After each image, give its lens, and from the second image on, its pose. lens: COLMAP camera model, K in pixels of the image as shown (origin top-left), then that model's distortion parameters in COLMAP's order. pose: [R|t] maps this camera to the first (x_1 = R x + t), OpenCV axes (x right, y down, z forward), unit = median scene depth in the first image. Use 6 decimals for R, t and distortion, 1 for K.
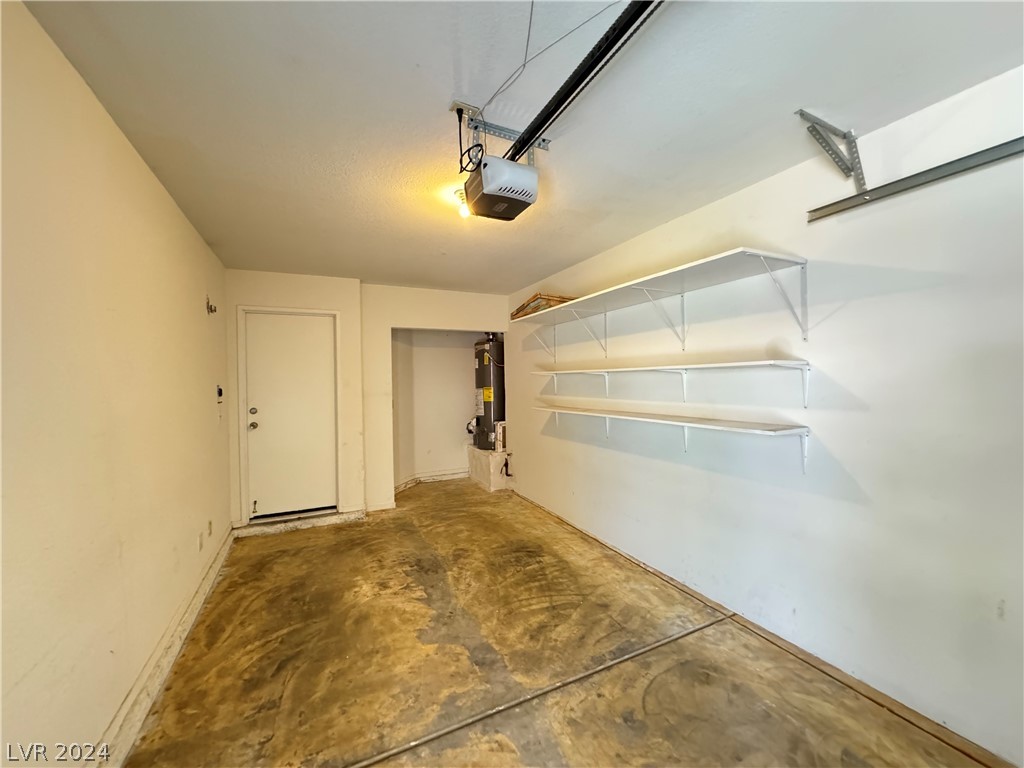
lens RADIAL K [[411.9, 0, 512.0], [0, 411.9, 383.9], [0, 0, 1]] dist [-0.001979, -0.000016]
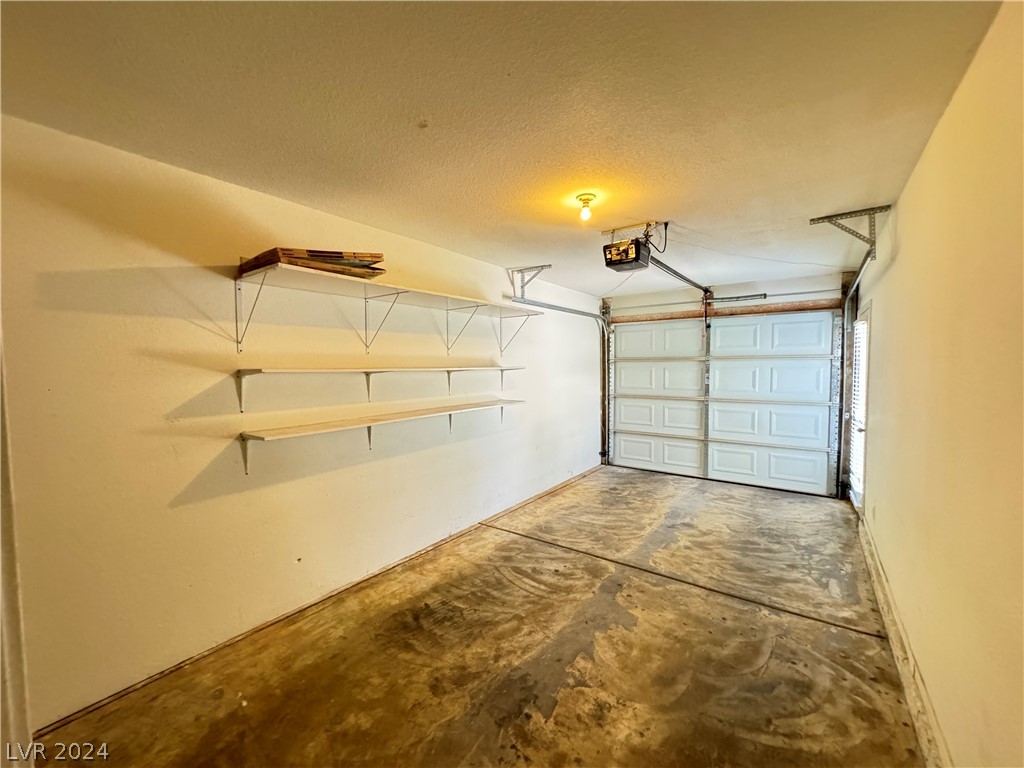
lens RADIAL K [[411.9, 0, 509.9], [0, 411.9, 383.2], [0, 0, 1]] dist [-0.001979, -0.000016]
pose [[-0.471378, -0.018831, 0.881730, -0.879242], [0.024195, 0.999120, 0.034273, -0.035869], [-0.881599, 0.037489, -0.470508, 1.556399]]
